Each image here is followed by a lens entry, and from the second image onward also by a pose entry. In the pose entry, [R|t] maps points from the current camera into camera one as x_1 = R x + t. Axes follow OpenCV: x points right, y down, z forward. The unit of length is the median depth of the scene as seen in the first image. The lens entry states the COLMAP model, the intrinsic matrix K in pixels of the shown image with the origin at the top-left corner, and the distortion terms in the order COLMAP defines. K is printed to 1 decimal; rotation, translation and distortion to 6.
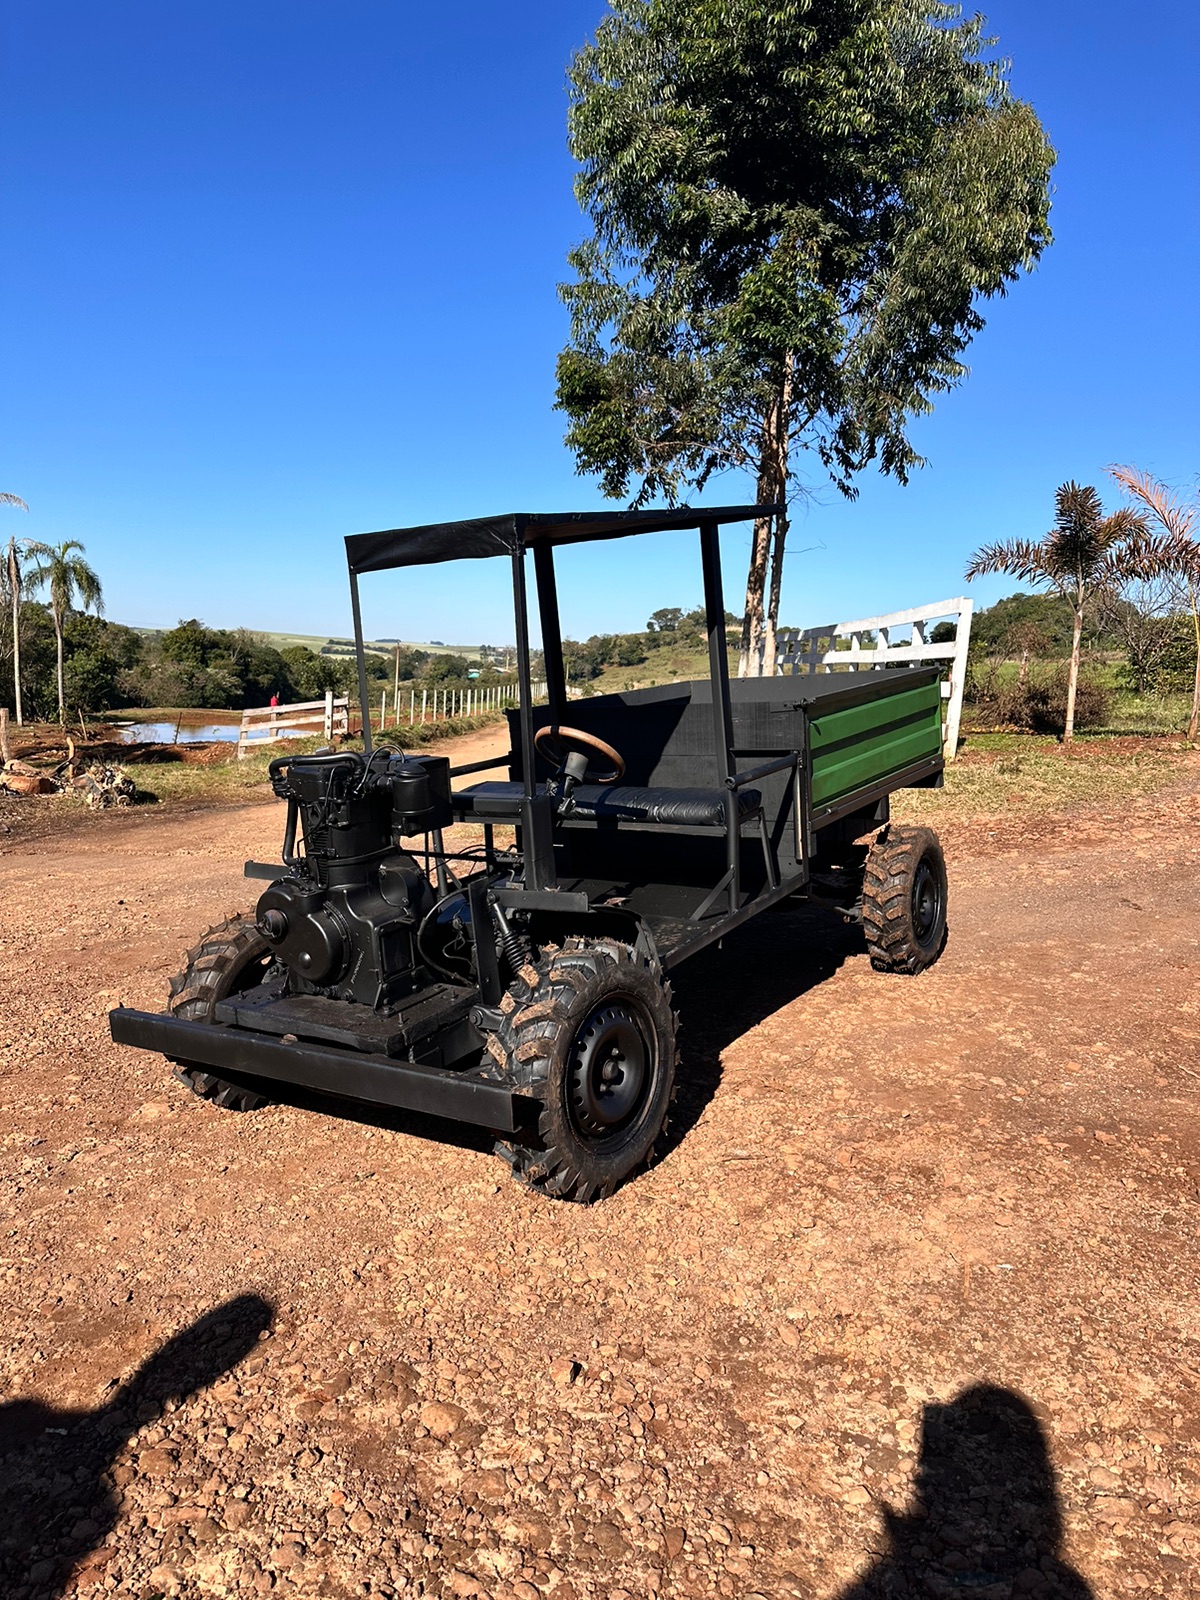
lens RADIAL K [[1137.4, 0, 602.5], [0, 1137.4, 801.0], [0, 0, 1]] dist [0.092854, -0.136980]
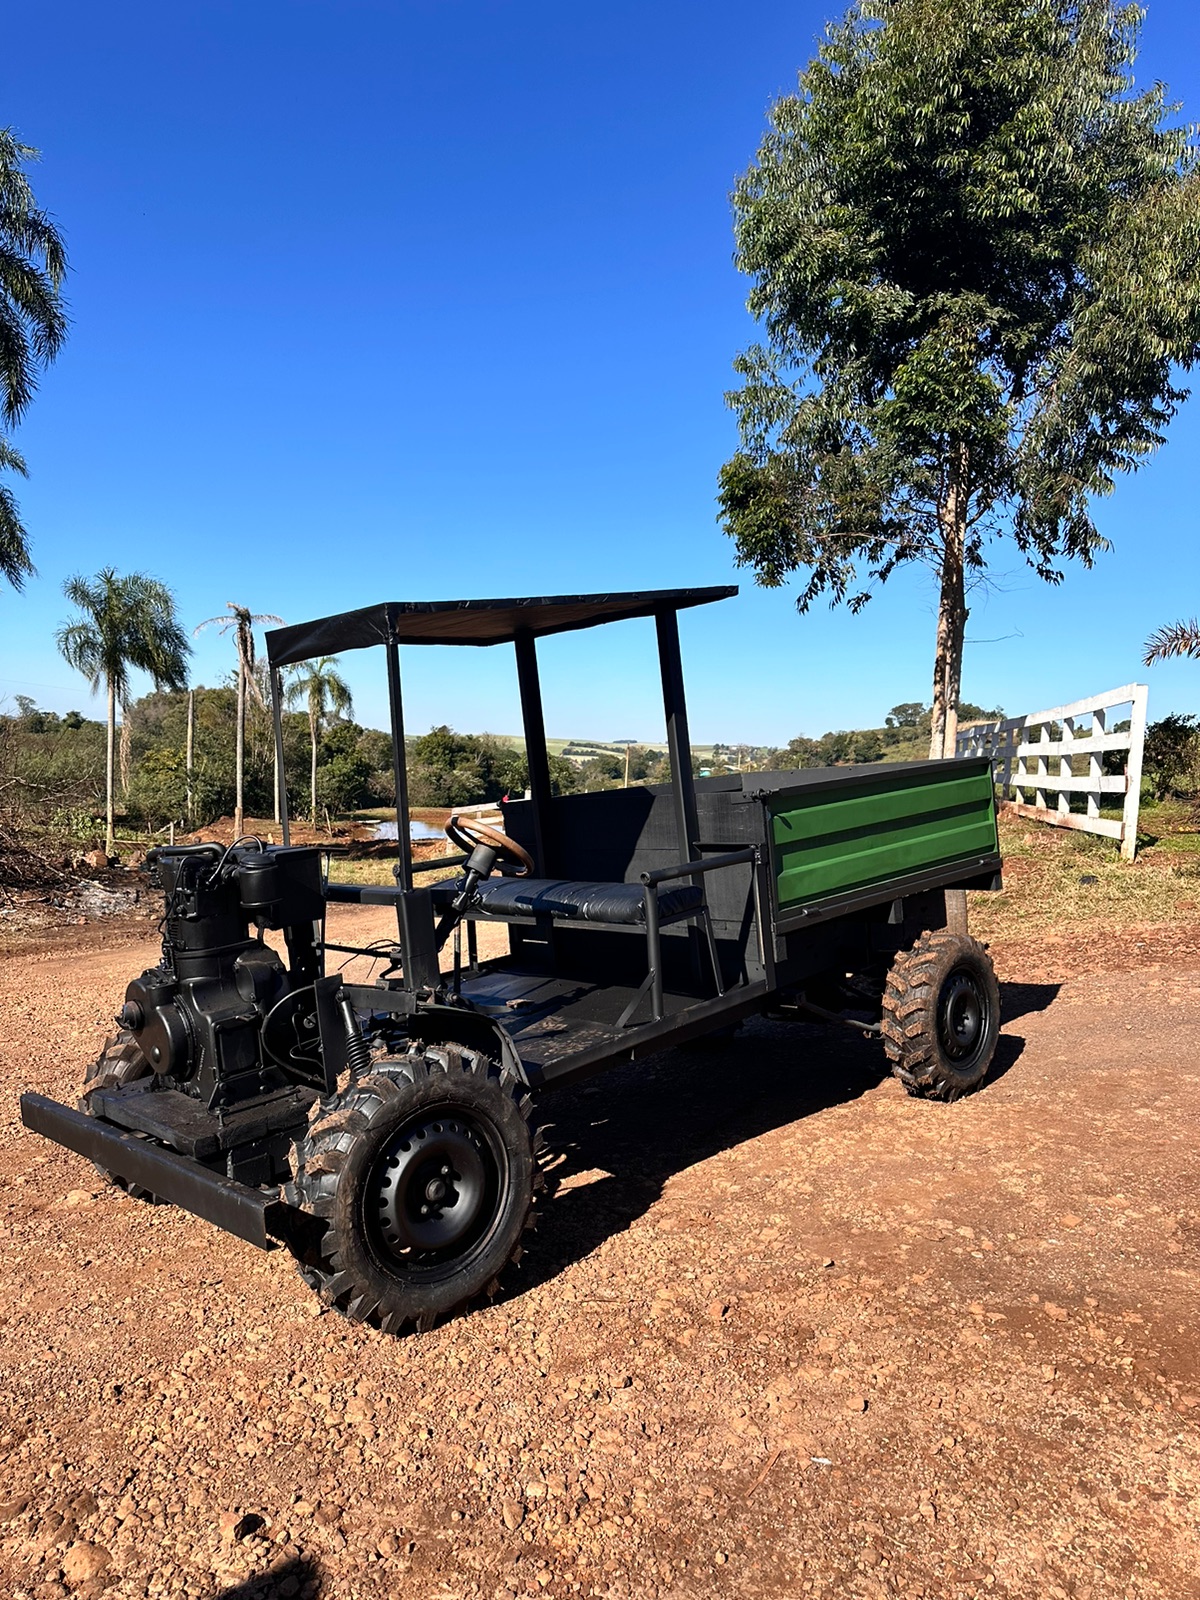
lens RADIAL K [[1145.9, 0, 596.7], [0, 1145.9, 804.0], [0, 0, 1]] dist [0.023985, -0.028254]
pose [[0.977047, -0.002049, -0.213016, 0.202099], [-0.015787, 0.996508, -0.081995, -0.000251], [0.212440, 0.083476, 0.973602, 0.061820]]
